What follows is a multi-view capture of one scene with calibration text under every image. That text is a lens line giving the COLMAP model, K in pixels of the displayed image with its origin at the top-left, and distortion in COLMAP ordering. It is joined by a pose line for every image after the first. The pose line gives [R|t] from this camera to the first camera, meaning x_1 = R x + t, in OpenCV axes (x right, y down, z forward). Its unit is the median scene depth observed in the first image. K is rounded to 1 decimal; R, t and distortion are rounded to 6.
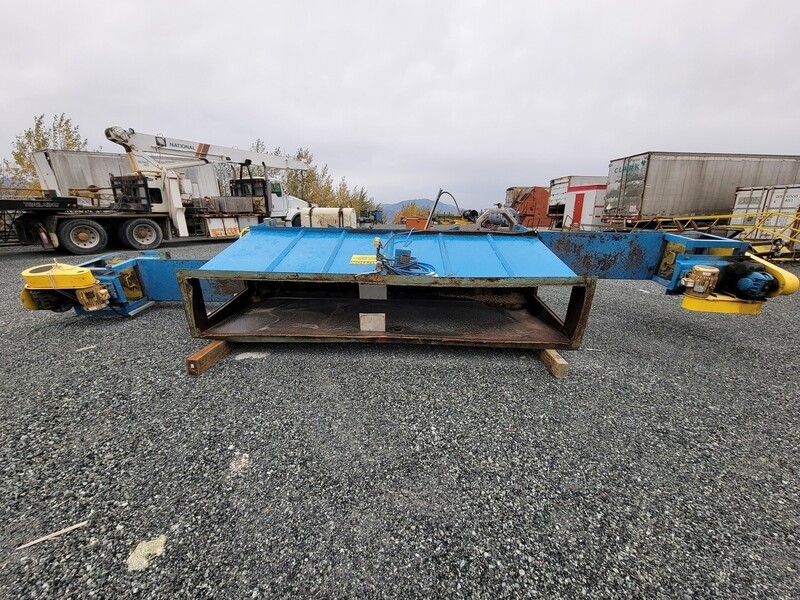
lens RADIAL K [[320.8, 0, 400.0], [0, 320.8, 302.5], [0, 0, 1]] dist [-0.000775, -0.000078]
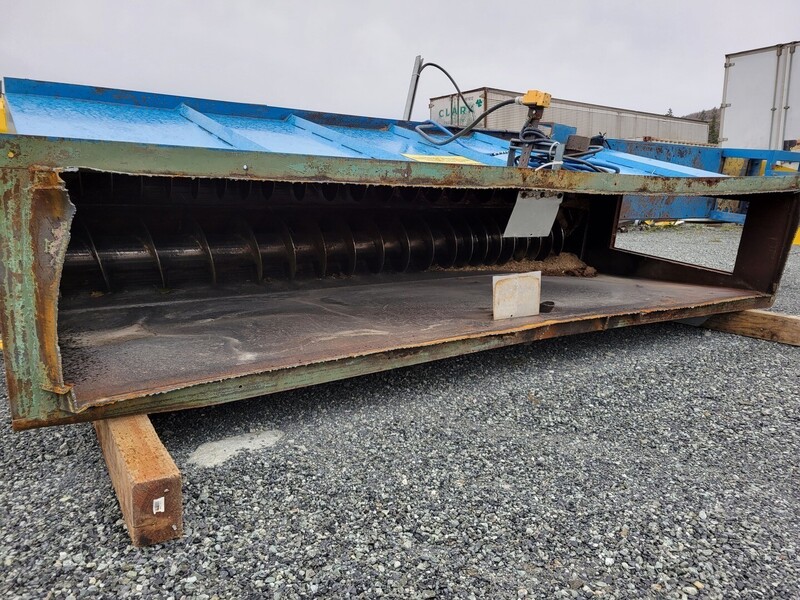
lens RADIAL K [[596.1, 0, 399.6], [0, 596.1, 297.9], [0, 0, 1]] dist [0.048769, -0.031012]
pose [[0.819680, -0.101478, 0.563762, -0.688170], [0.160187, 0.985525, -0.055508, 0.087926], [-0.549969, 0.135806, 0.824070, 0.451488]]
